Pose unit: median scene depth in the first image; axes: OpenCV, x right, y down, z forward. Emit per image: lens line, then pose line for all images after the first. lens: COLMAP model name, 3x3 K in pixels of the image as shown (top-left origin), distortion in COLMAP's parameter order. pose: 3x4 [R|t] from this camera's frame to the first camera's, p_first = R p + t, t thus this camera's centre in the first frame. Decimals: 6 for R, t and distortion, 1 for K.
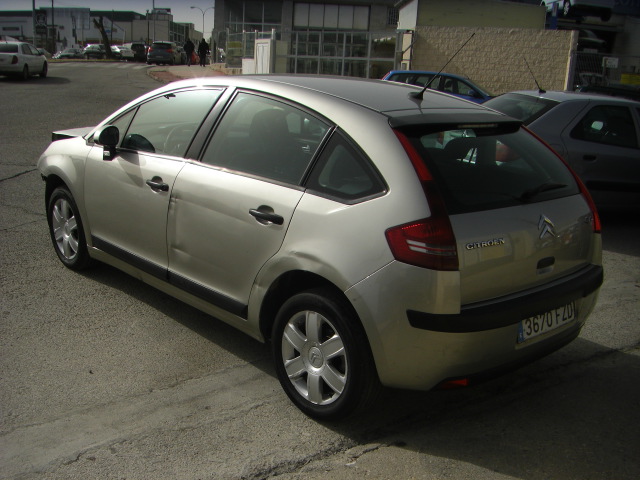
lens RADIAL K [[772.1, 0, 297.5], [0, 772.1, 240.0], [0, 0, 1]] dist [-0.087144, -0.345723]
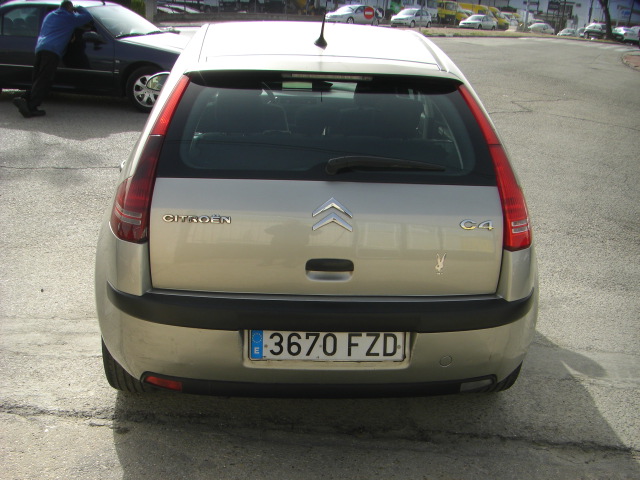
lens RADIAL K [[772.1, 0, 297.5], [0, 772.1, 240.0], [0, 0, 1]] dist [-0.087144, -0.345723]
pose [[0.776223, 0.173977, -0.605979, 0.720135], [-0.156854, 0.984240, 0.081656, -0.048081], [0.610635, 0.031667, 0.791279, 0.391175]]
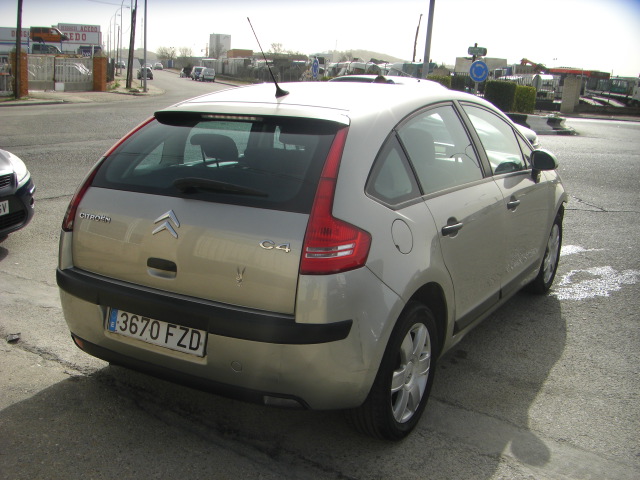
lens RADIAL K [[772.1, 0, 297.5], [0, 772.1, 240.0], [0, 0, 1]] dist [-0.087144, -0.345723]
pose [[0.261959, 0.157932, -0.952069, 1.171921], [-0.247776, 0.964457, 0.091812, -0.114693], [0.932730, 0.211848, 0.291780, 0.857061]]
